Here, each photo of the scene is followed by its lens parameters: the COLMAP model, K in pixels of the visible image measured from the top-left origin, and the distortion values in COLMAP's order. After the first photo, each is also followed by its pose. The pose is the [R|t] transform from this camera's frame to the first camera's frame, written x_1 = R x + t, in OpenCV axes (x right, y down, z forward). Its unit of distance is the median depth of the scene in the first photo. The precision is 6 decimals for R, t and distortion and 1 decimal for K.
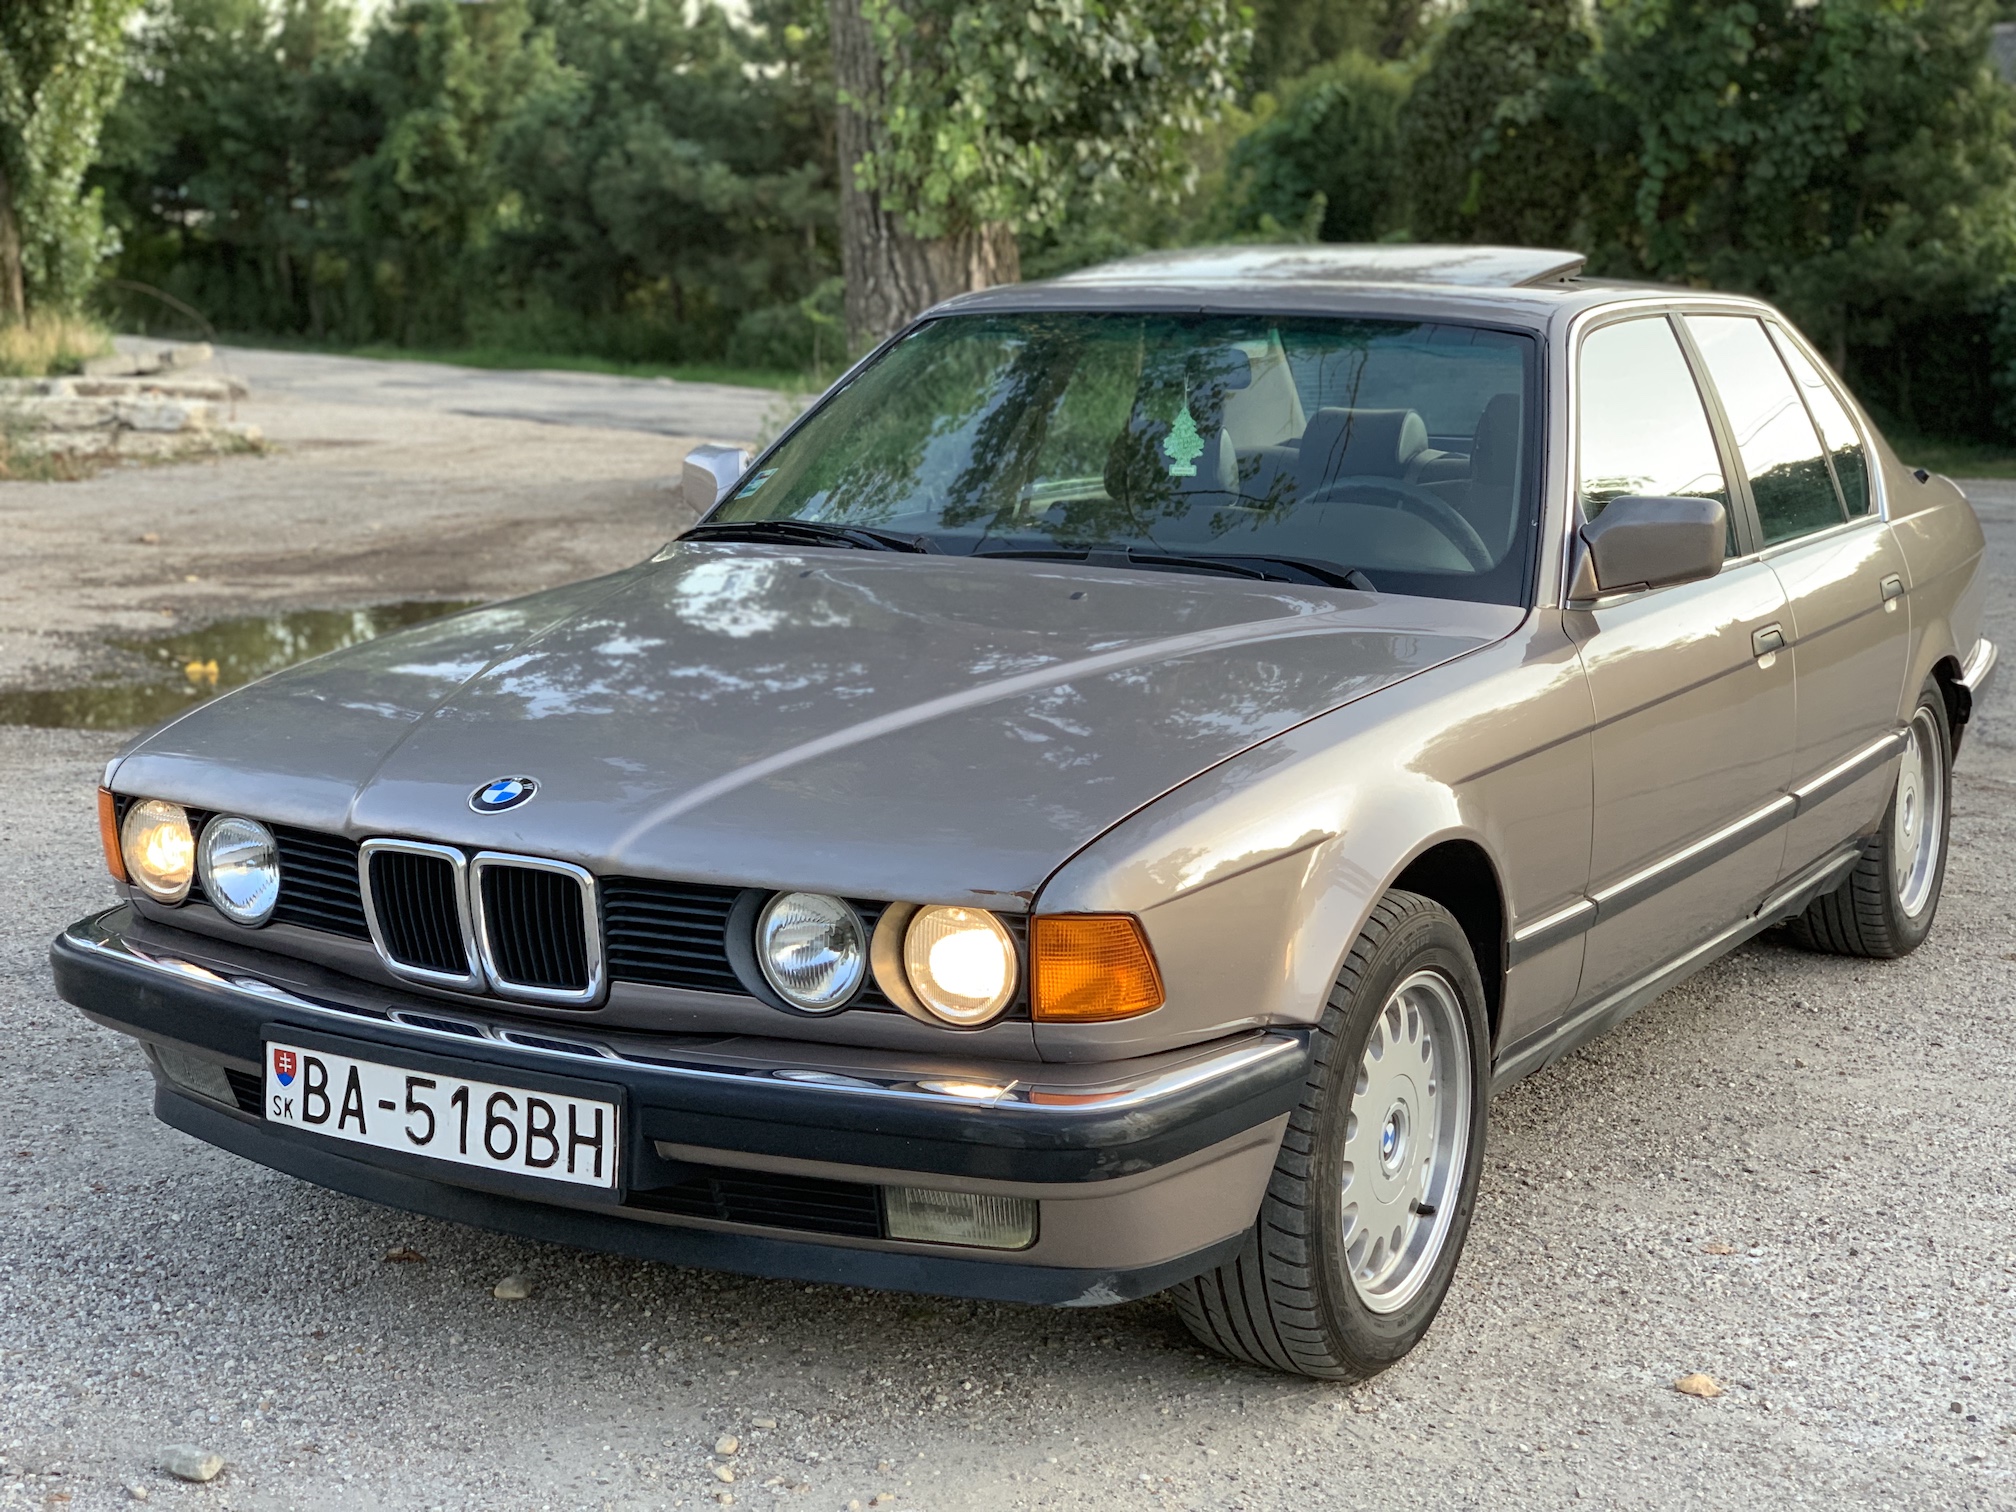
lens RADIAL K [[3059.7, 0, 1009.9], [0, 3059.7, 750.8], [0, 0, 1]] dist [0.086954, 0.000000]
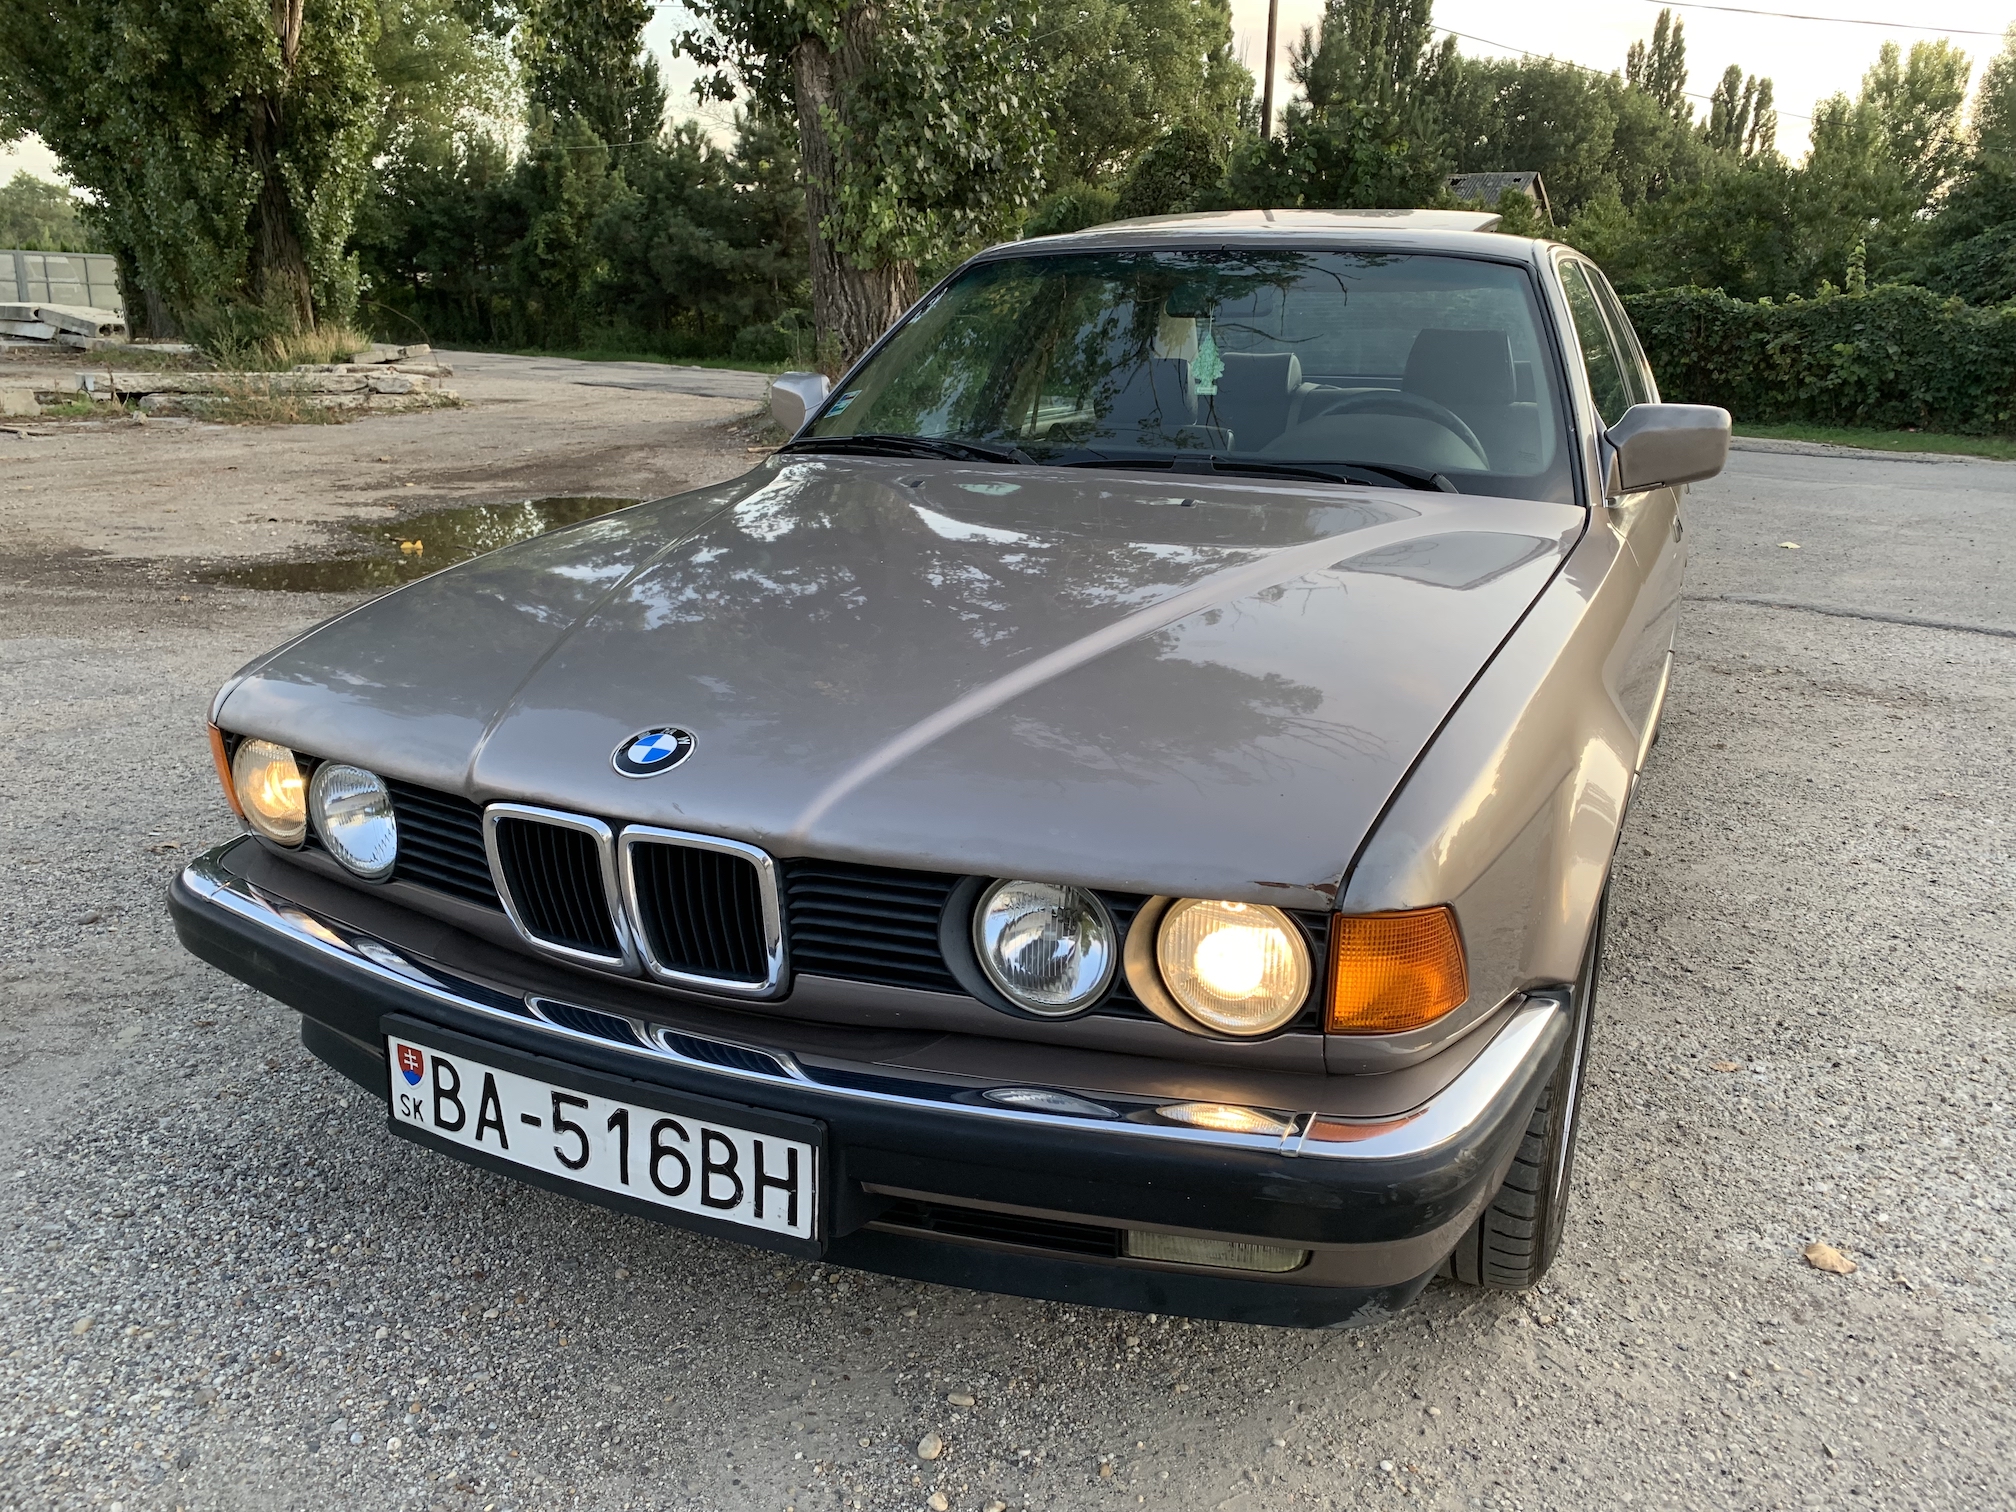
lens RADIAL K [[1558.7, 0, 1017.5], [0, 1558.7, 755.3], [0, 0, 1]] dist [0.014076, 0.011680]
pose [[0.995884, -0.024288, 0.087327, -0.098437], [0.013686, 0.992677, 0.120020, -0.033417], [-0.089603, -0.118331, 0.988923, 0.542446]]
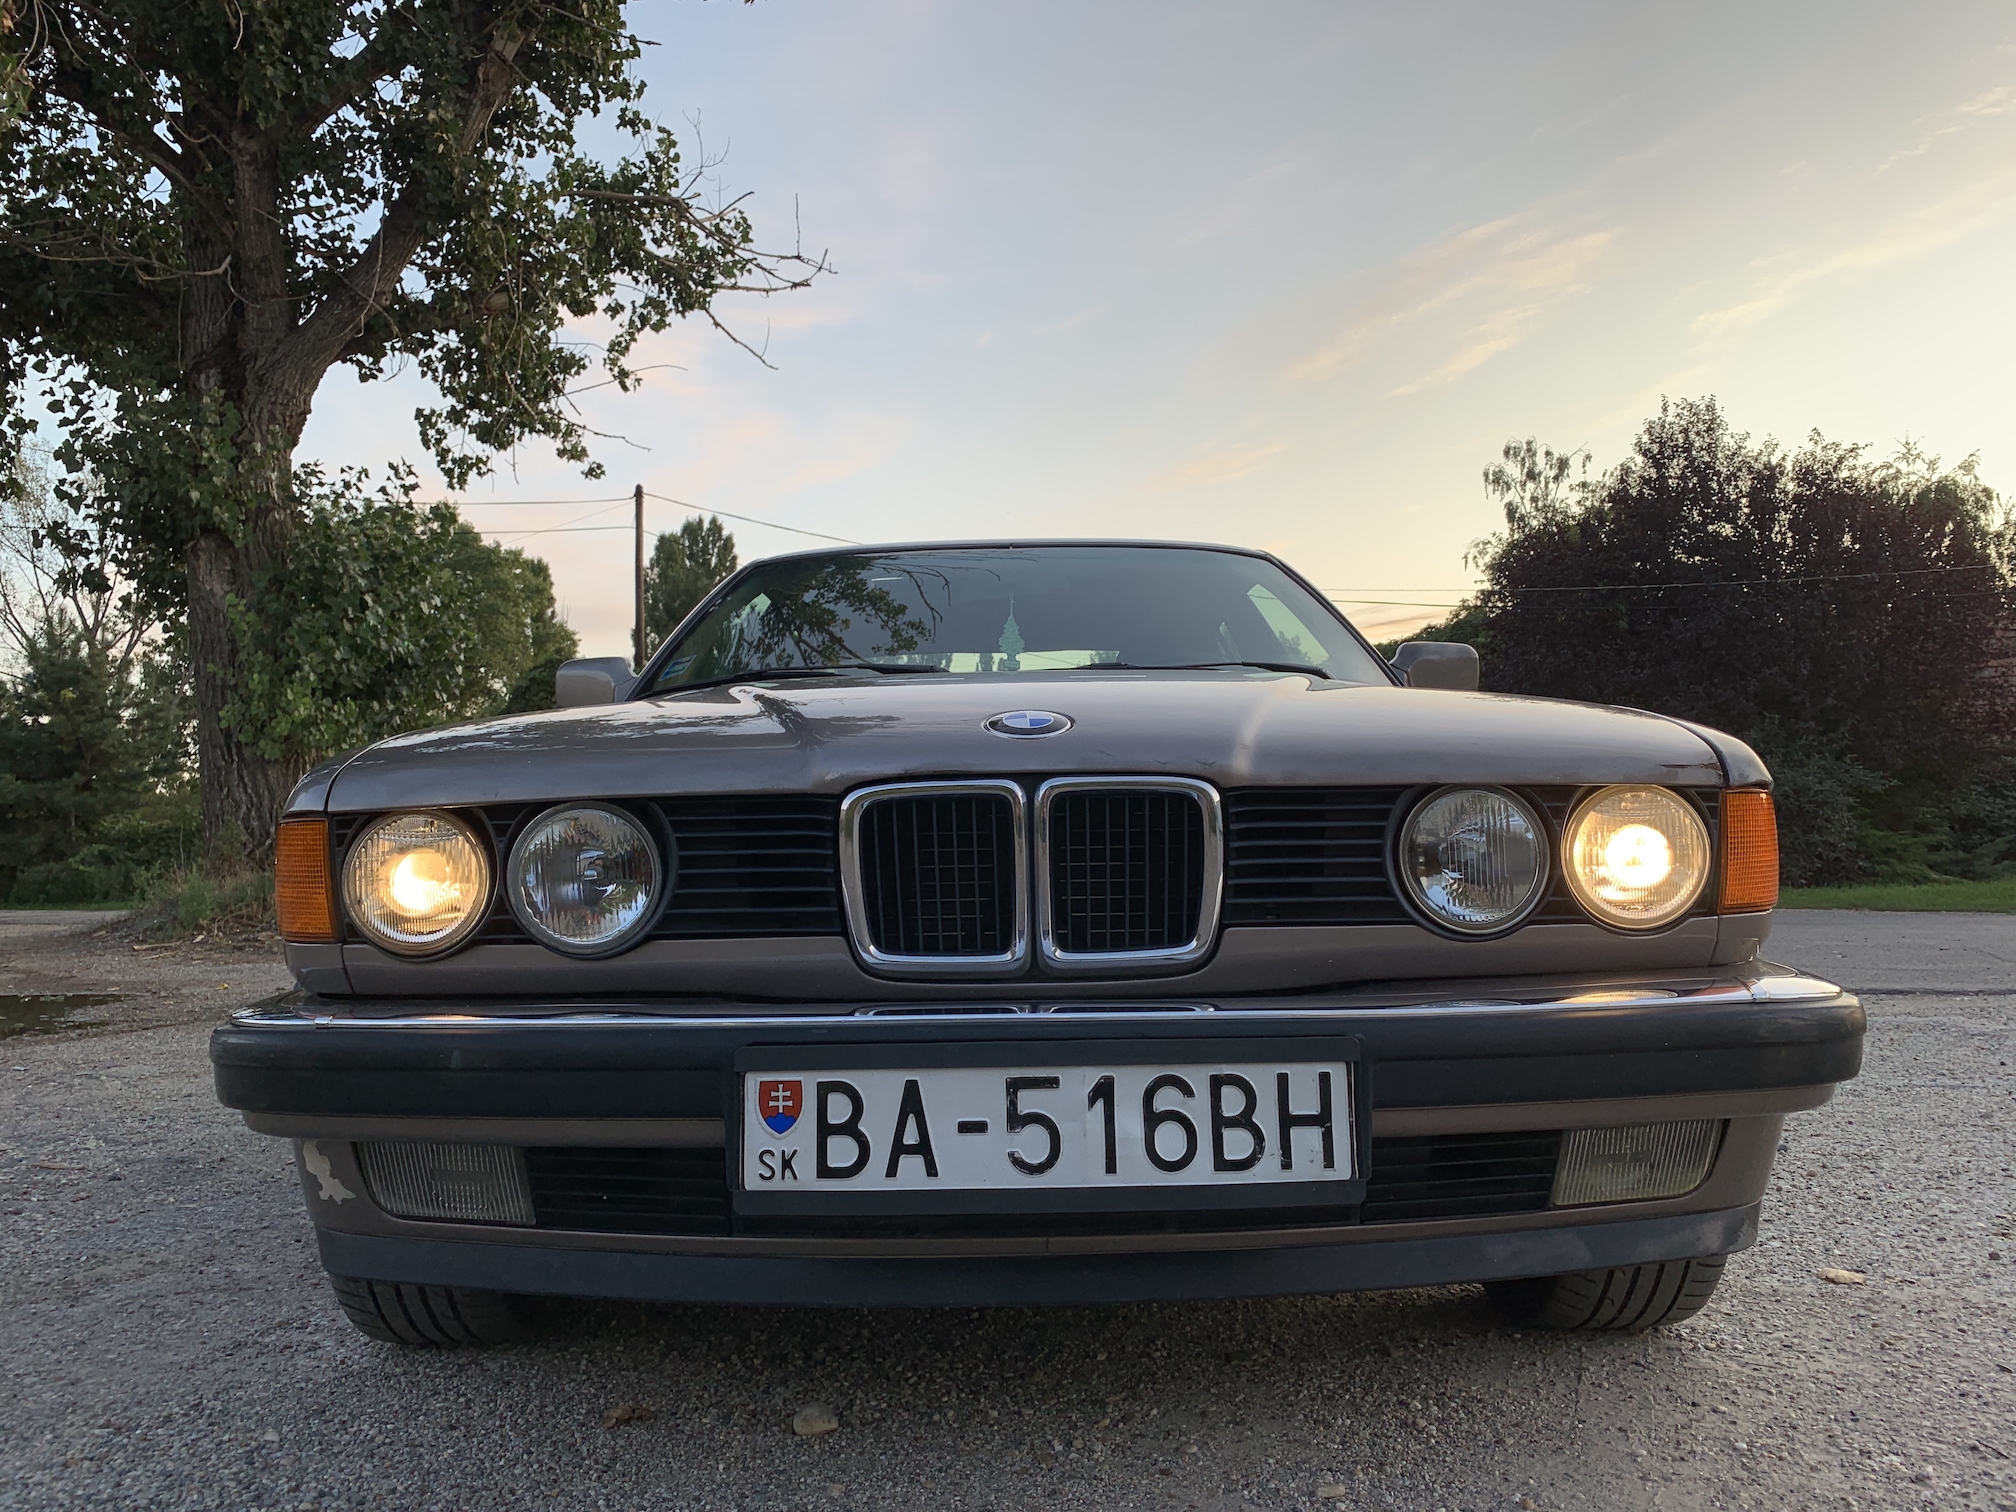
lens RADIAL K [[1558.7, 0, 1018.8], [0, 1558.7, 752.1], [0, 0, 1]] dist [0.014076, 0.011680]
pose [[0.869072, -0.001527, 0.494684, -0.354162], [0.113157, 0.974096, -0.195788, 0.097166], [-0.481571, 0.226131, 0.846732, 0.632766]]
